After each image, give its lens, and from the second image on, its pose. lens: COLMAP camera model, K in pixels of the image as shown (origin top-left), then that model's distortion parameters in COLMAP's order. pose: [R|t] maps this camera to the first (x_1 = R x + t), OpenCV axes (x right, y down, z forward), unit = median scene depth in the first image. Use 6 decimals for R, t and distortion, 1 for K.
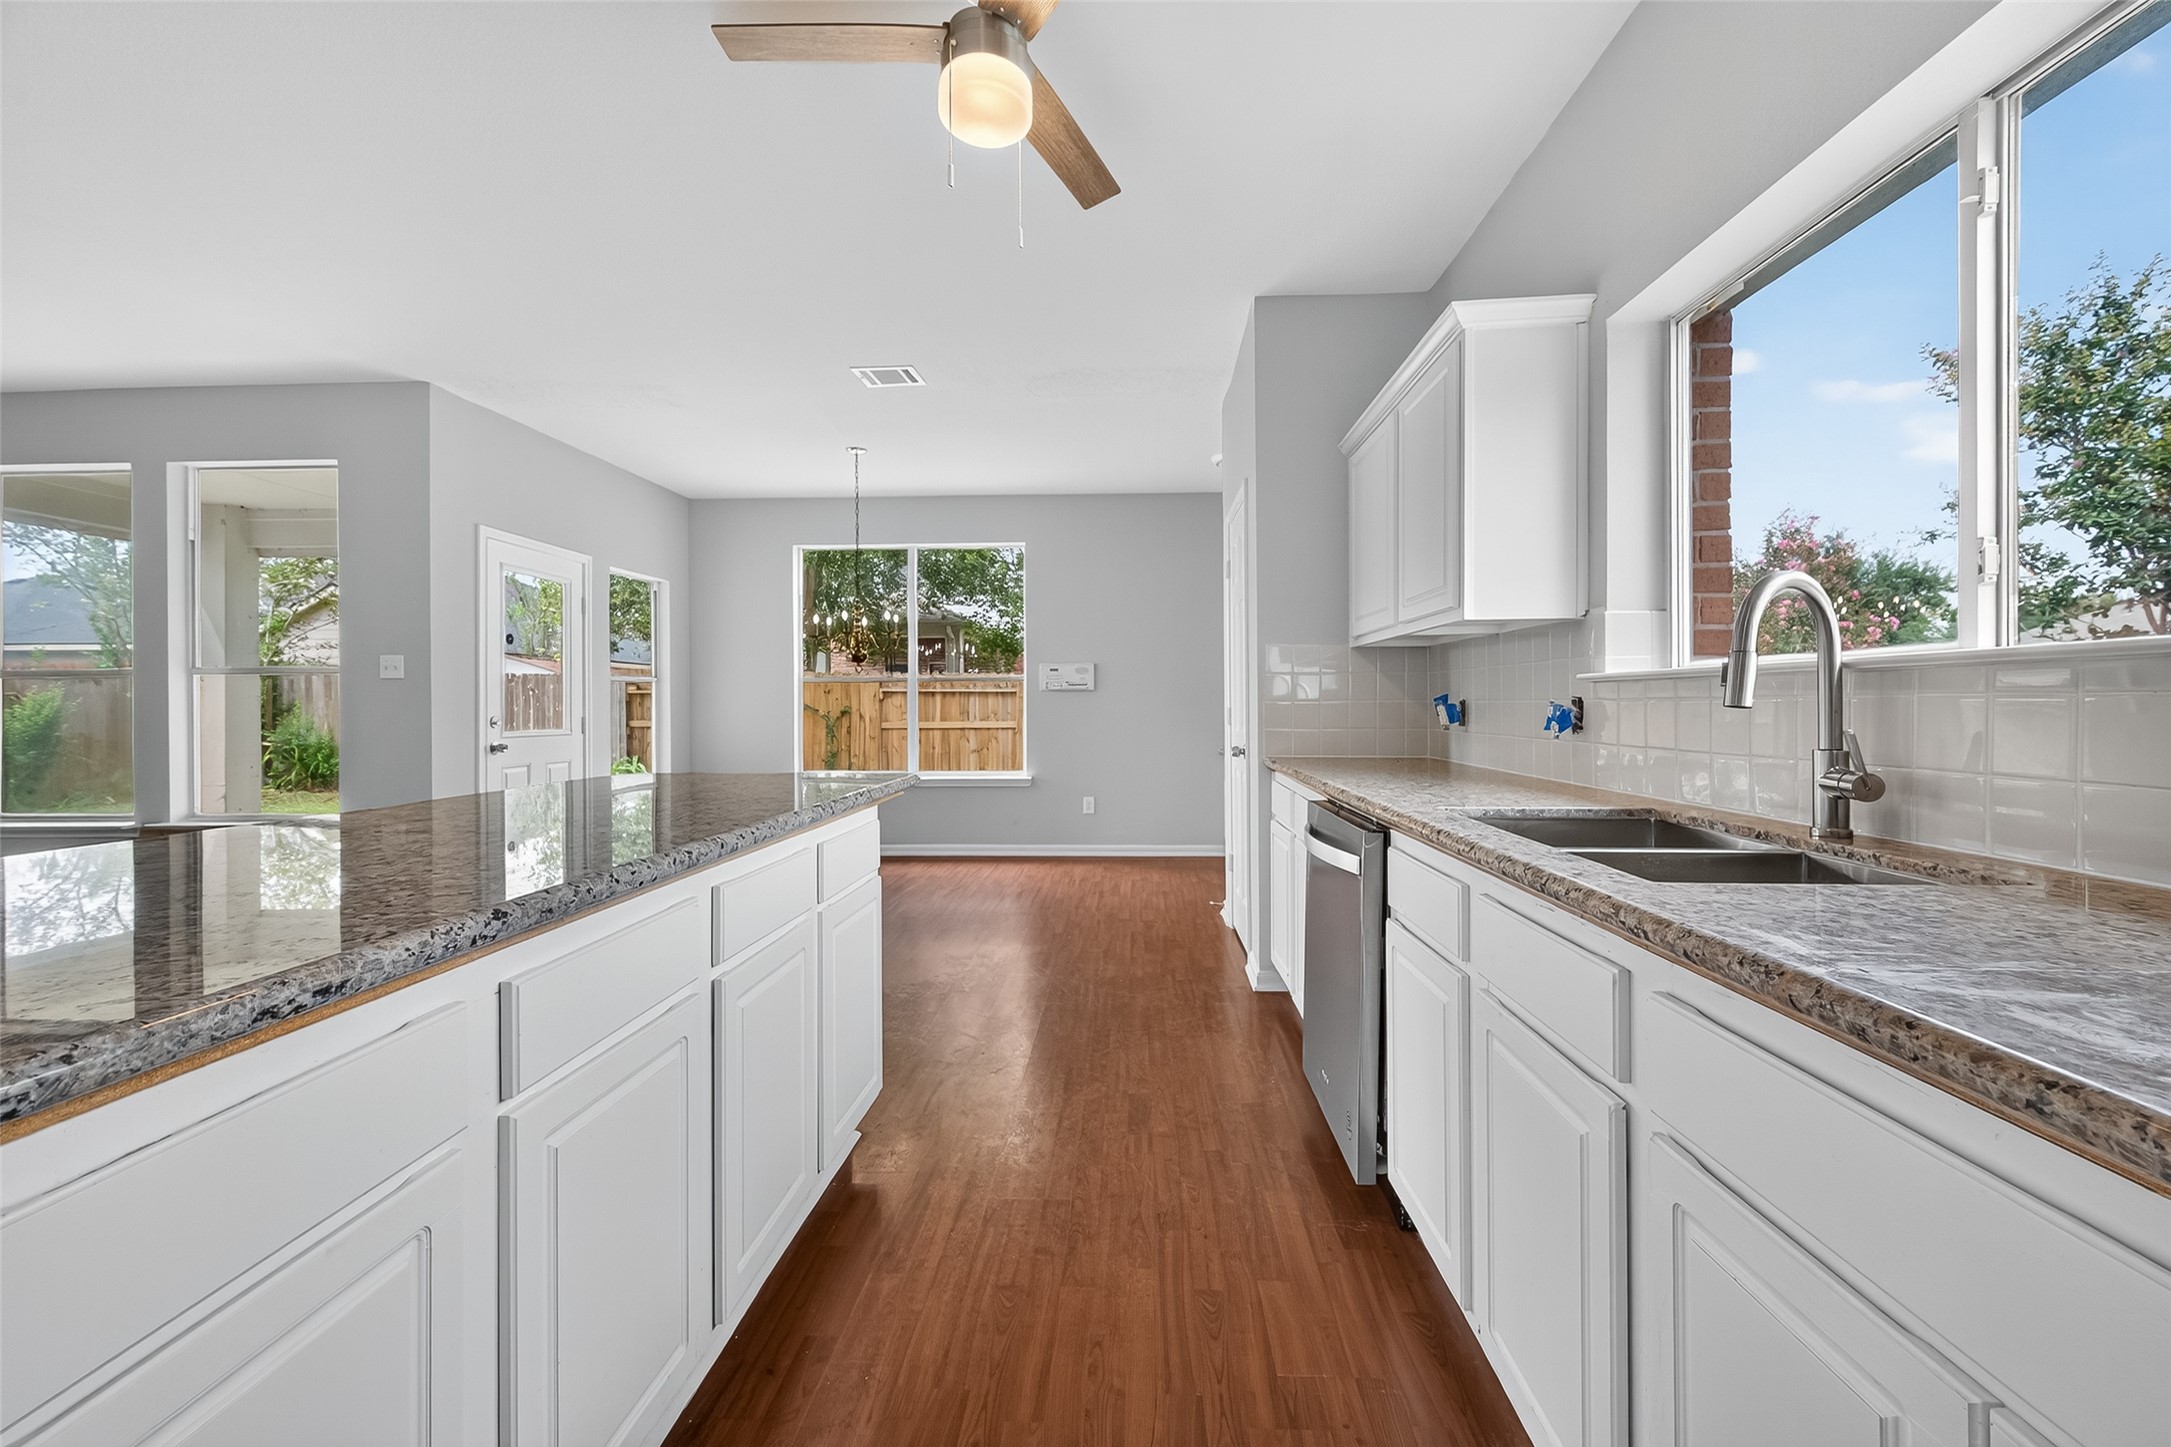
lens RADIAL K [[861.4, 0, 1089.2], [0, 861.4, 708.7], [0, 0, 1]] dist [0.002635, -0.000211]
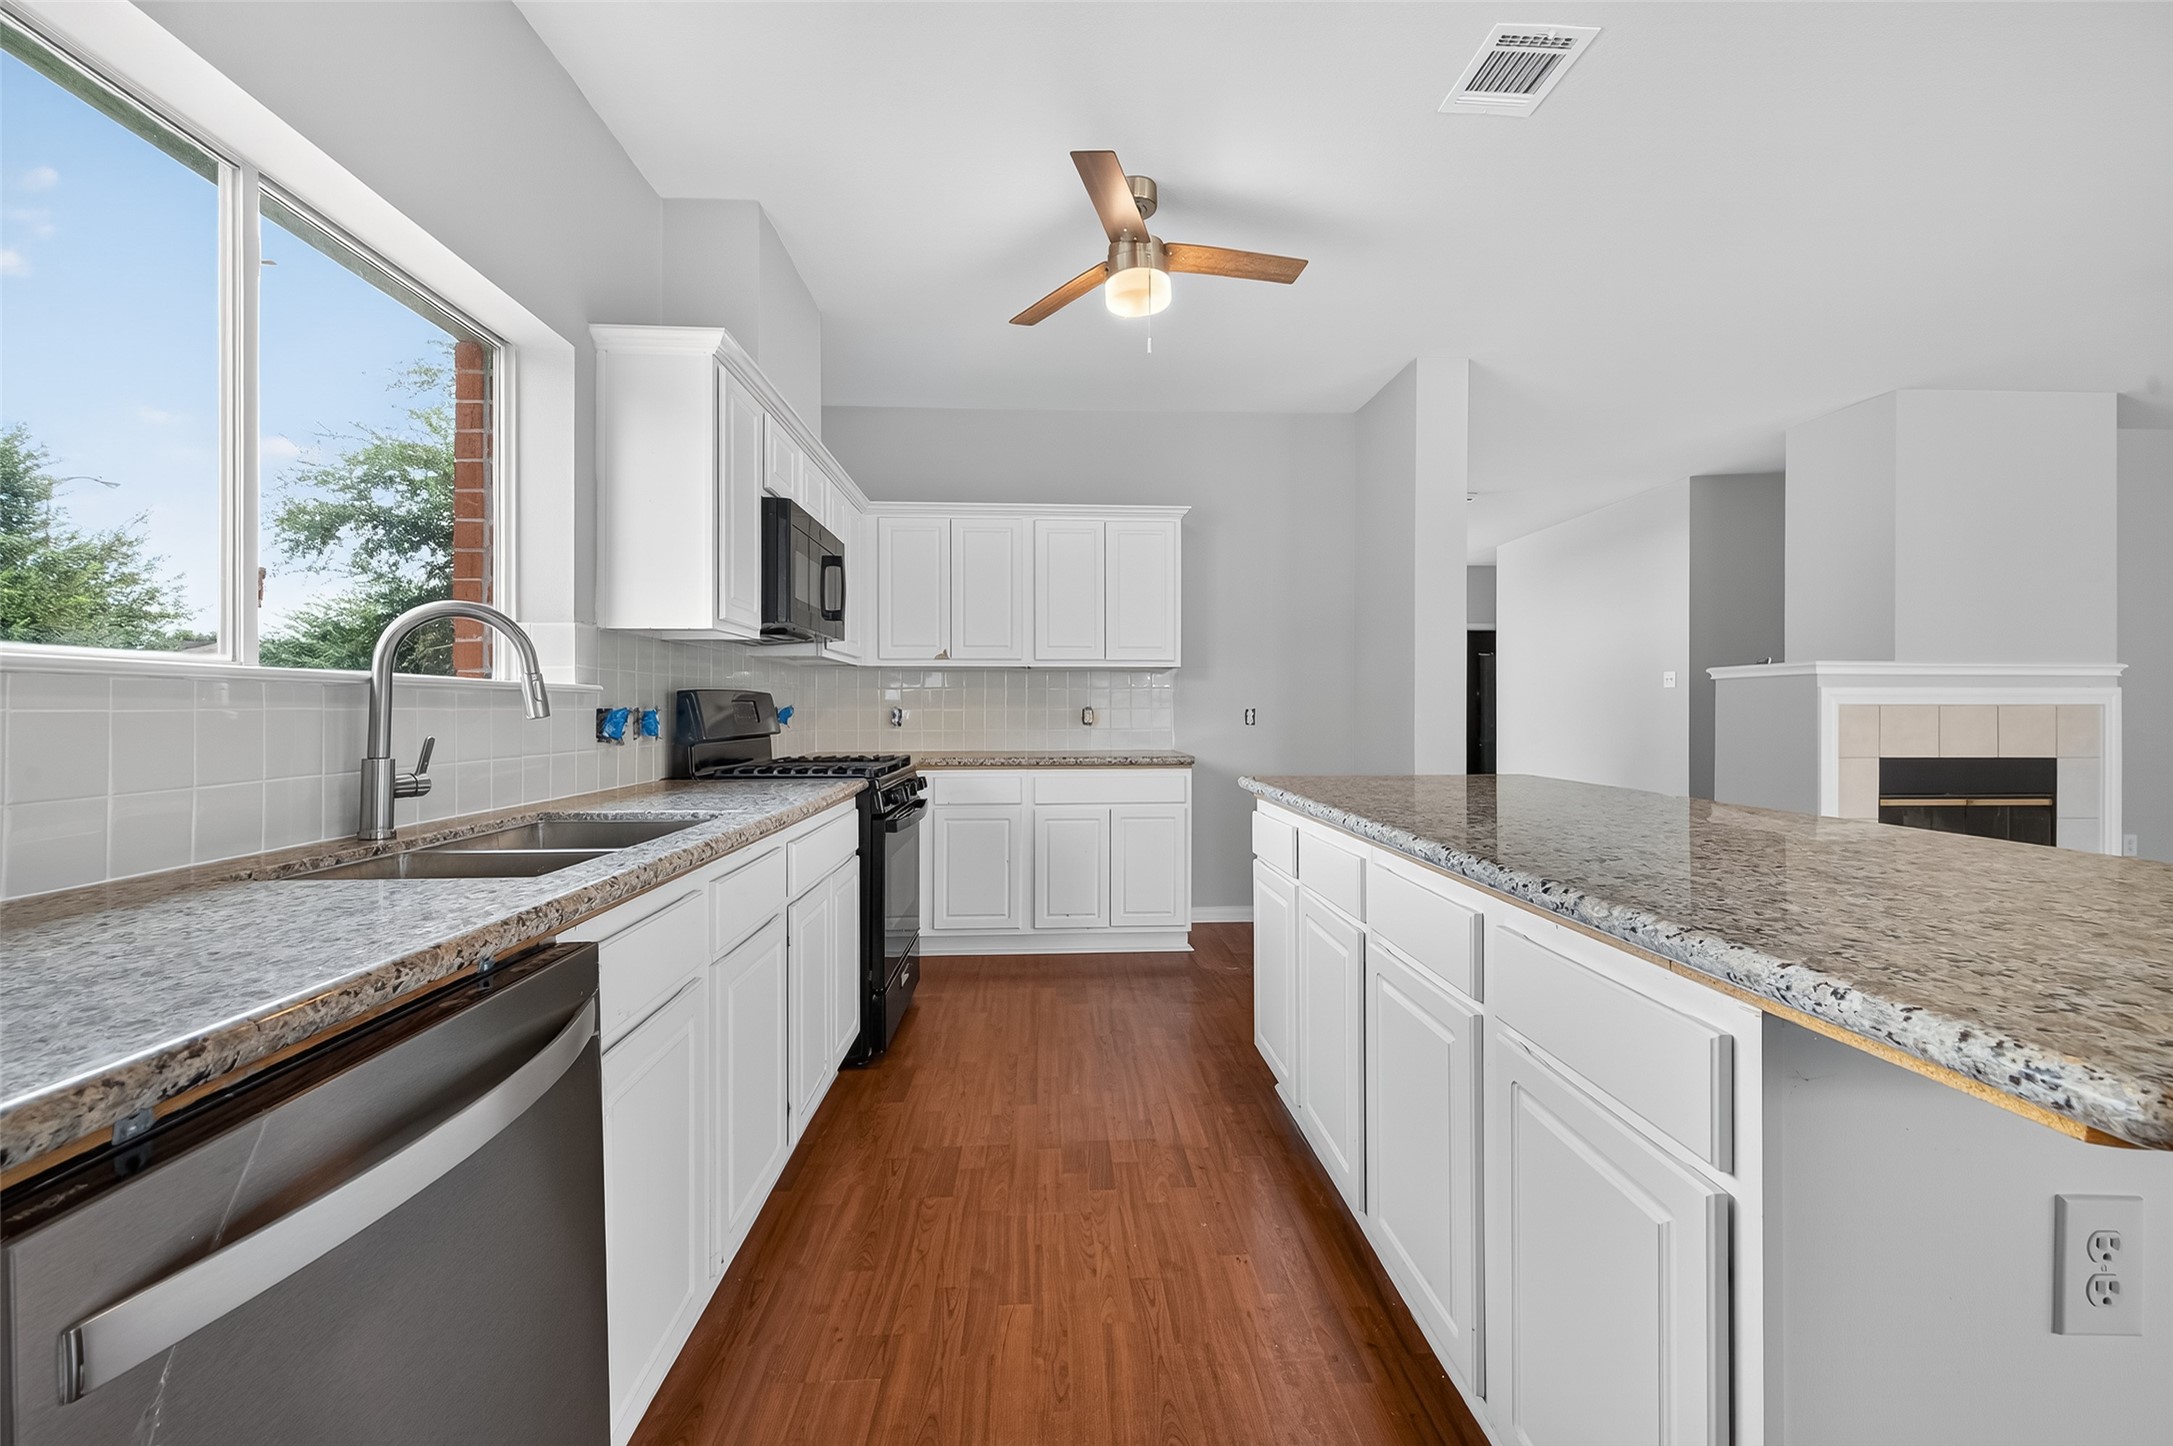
lens RADIAL K [[862.2, 0, 1103.8], [0, 862.2, 707.6], [0, 0, 1]] dist [0.002635, -0.000211]
pose [[-0.993878, 0.005271, -0.110353, 0.015471], [0.004980, 0.999983, 0.002908, -0.002639], [0.110367, 0.002341, -0.993888, 0.473079]]
